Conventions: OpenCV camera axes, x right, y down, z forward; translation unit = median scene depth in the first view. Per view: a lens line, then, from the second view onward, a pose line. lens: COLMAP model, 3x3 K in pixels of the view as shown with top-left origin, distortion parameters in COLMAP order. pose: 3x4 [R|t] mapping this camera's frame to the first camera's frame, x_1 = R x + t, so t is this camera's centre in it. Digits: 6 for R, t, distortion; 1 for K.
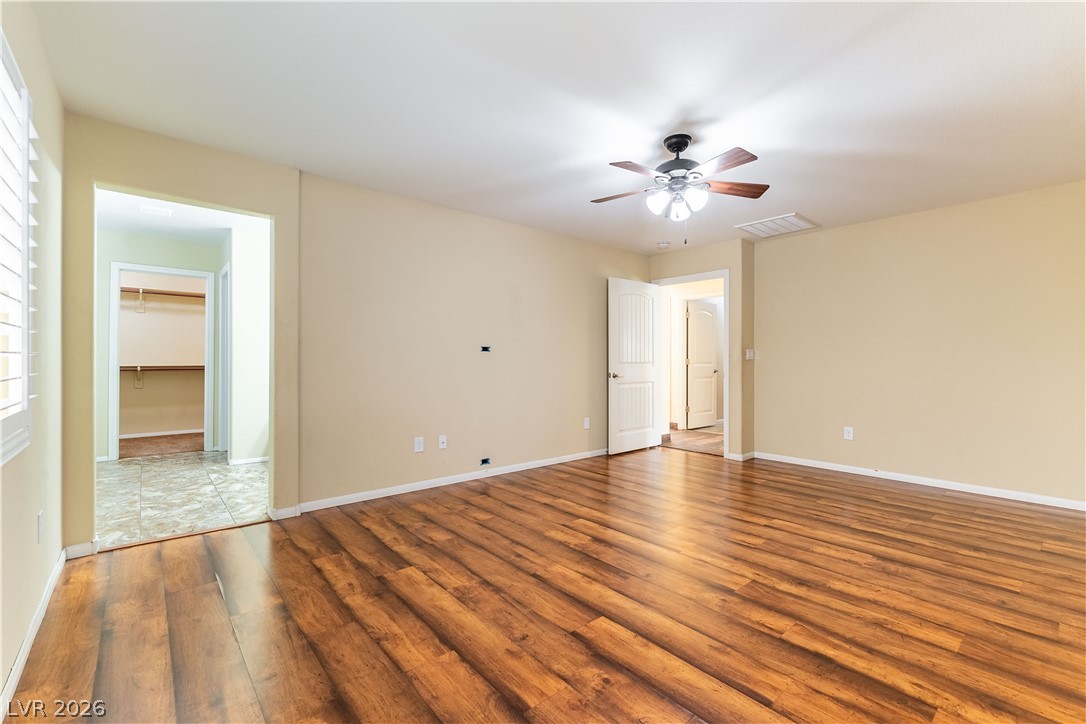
lens RADIAL K [[483.8, 0, 549.6], [0, 483.8, 361.5], [0, 0, 1]] dist [-0.000788, -0.000275]
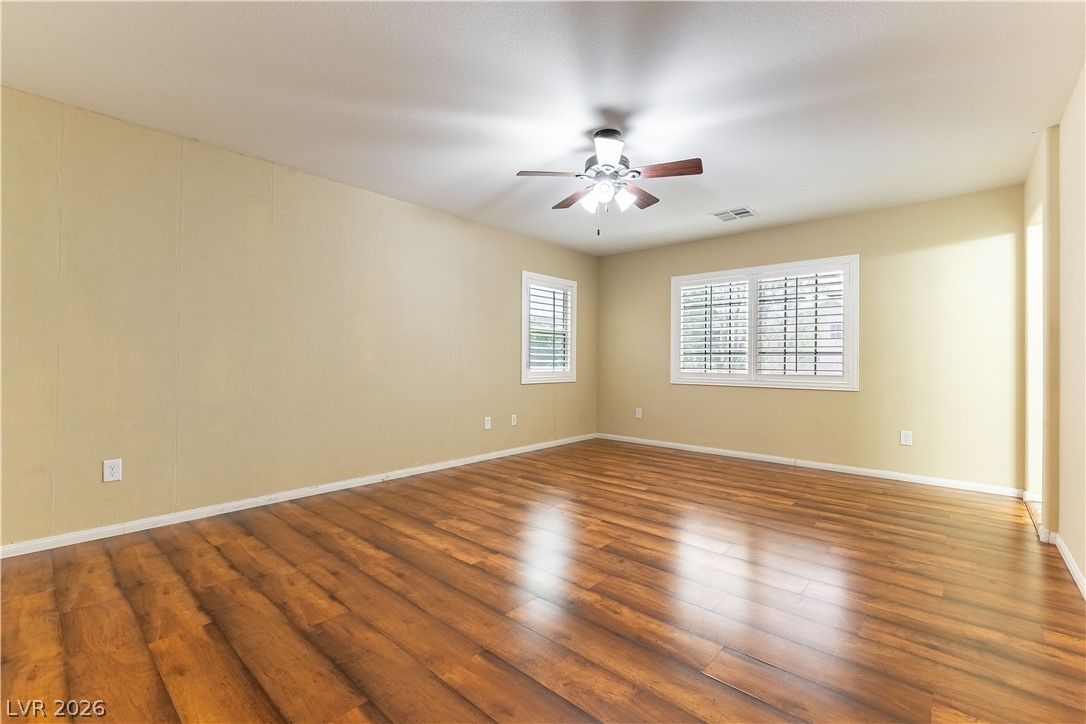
lens RADIAL K [[483.8, 0, 549.6], [0, 483.8, 361.5], [0, 0, 1]] dist [-0.000788, -0.000275]
pose [[-0.991216, -0.010972, -0.131795, 0.547048], [-0.011897, 0.999910, 0.006237, 0.013549], [0.131715, 0.007750, -0.991257, 2.116864]]
